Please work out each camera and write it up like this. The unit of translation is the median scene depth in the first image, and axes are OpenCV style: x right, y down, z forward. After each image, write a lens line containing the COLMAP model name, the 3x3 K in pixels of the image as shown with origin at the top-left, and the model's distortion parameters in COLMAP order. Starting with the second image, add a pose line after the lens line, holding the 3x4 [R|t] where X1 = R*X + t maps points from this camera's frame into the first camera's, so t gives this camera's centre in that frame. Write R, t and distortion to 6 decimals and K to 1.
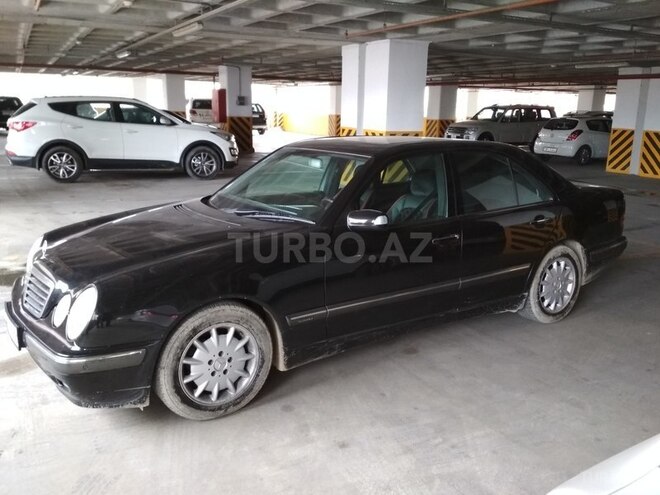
lens RADIAL K [[579.5, 0, 330.0], [0, 579.5, 247.5], [0, 0, 1]] dist [0.106712, -0.219268]
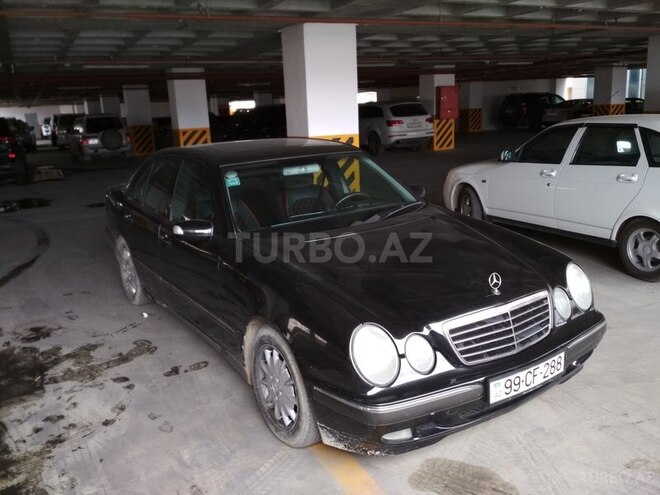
lens RADIAL K [[579.5, 0, 330.0], [0, 579.5, 247.5], [0, 0, 1]] dist [0.106712, -0.219268]
pose [[0.029181, -0.256222, 0.966177, -0.972572], [0.271475, 0.932289, 0.239036, -0.235997], [-0.962003, 0.255318, 0.096763, 0.847594]]
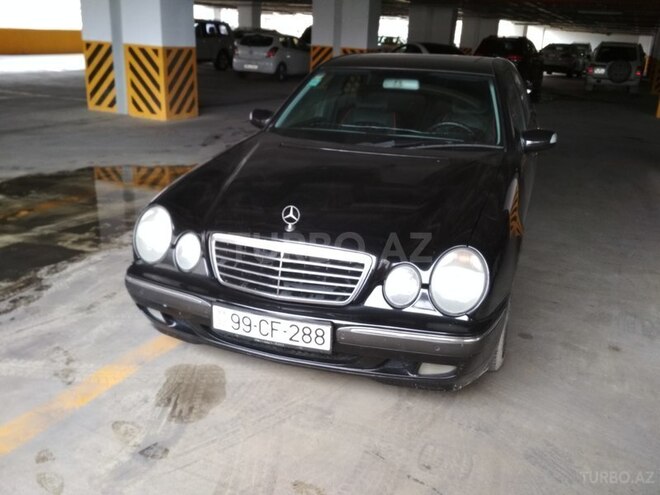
lens RADIAL K [[579.5, 0, 330.0], [0, 579.5, 247.5], [0, 0, 1]] dist [0.106712, -0.219268]
pose [[0.811407, -0.186686, 0.553865, -0.639093], [0.111058, 0.979599, 0.167486, -0.058259], [-0.573833, -0.074388, 0.815587, 0.278013]]
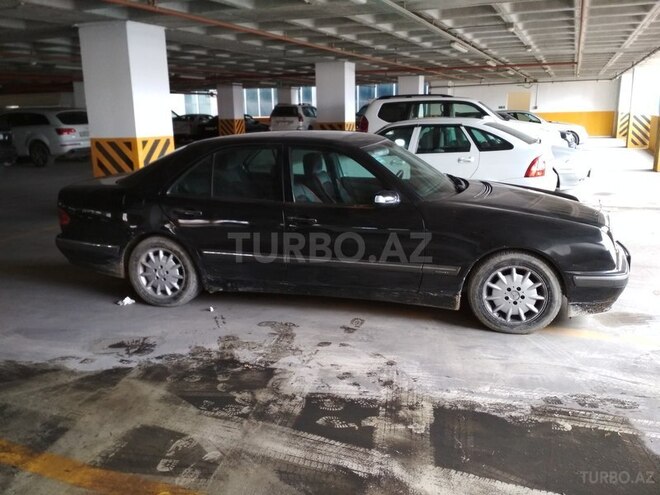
lens RADIAL K [[579.5, 0, 330.0], [0, 579.5, 247.5], [0, 0, 1]] dist [0.106712, -0.219268]
pose [[-0.636088, -0.188588, 0.748215, -0.869314], [0.180528, 0.906388, 0.381930, -0.433514], [-0.750201, 0.378015, -0.542497, 1.745505]]
